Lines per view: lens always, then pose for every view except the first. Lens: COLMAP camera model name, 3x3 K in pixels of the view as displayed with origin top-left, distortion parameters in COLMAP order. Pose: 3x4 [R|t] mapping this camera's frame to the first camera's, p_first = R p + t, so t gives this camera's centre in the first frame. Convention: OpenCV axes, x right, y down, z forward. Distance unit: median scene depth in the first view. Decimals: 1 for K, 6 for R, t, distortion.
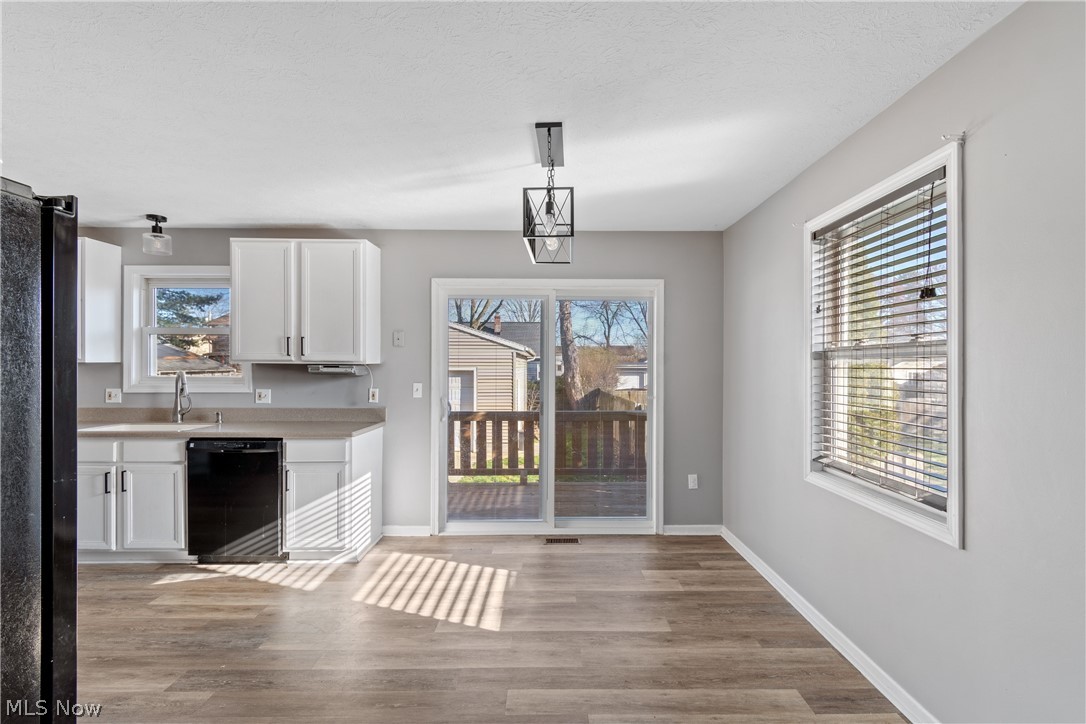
lens RADIAL K [[483.6, 0, 553.5], [0, 483.6, 363.3], [0, 0, 1]] dist [0.001811, -0.000257]
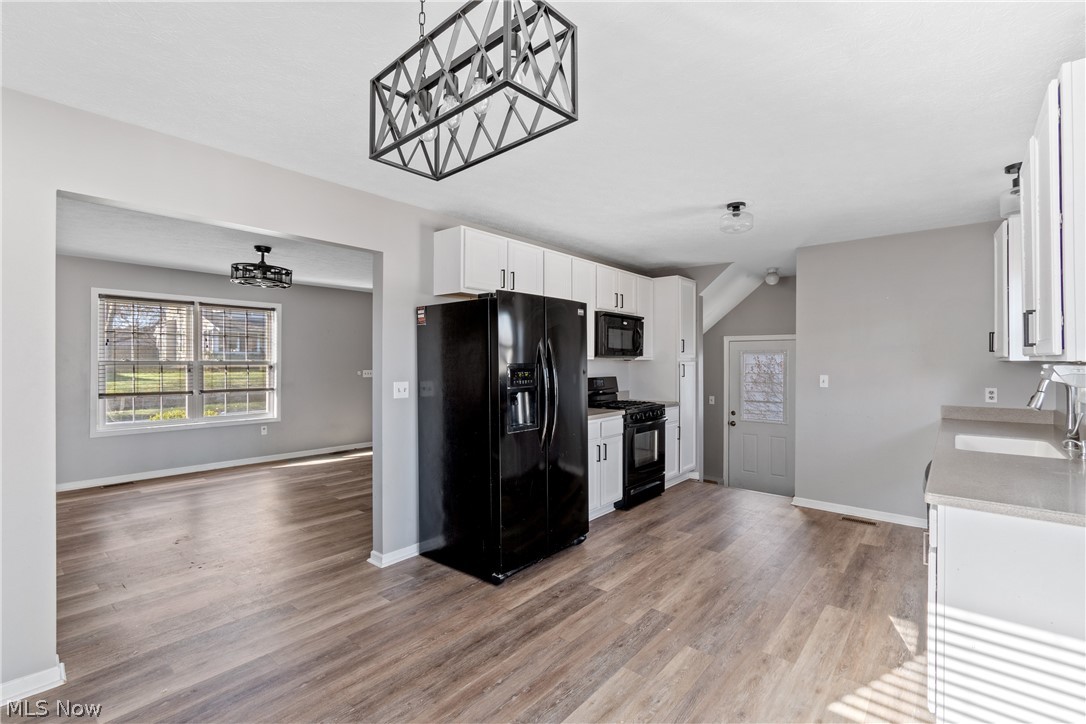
lens RADIAL K [[483.6, 0, 553.5], [0, 483.6, 363.3], [0, 0, 1]] dist [0.001811, -0.000257]
pose [[-0.647486, -0.001784, -0.762075, 0.216960], [-0.002571, 0.999997, -0.000157, 0.004983], [0.762073, 0.001858, -0.647489, 0.946954]]
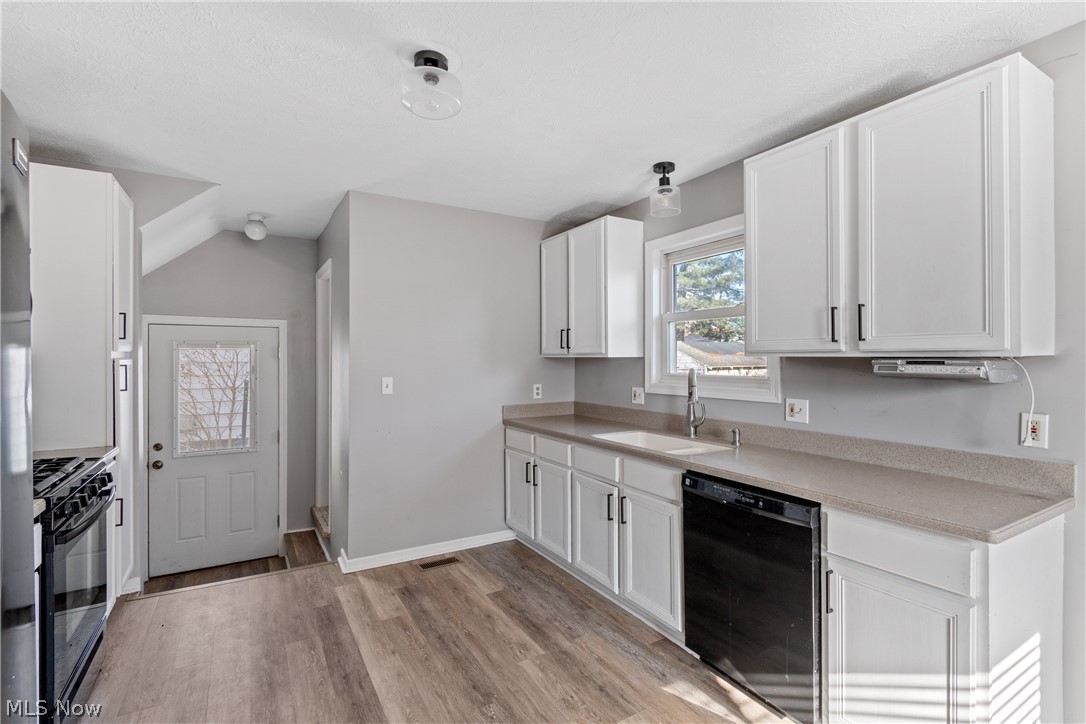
lens RADIAL K [[506.0, 0, 554.3], [0, 506.0, 358.7], [0, 0, 1]] dist [0.010159, -0.012056]
pose [[0.506933, -0.004863, -0.861972, -0.222585], [0.004417, 0.999986, -0.003043, 0.003212], [0.861974, -0.002265, 0.506947, 0.450810]]
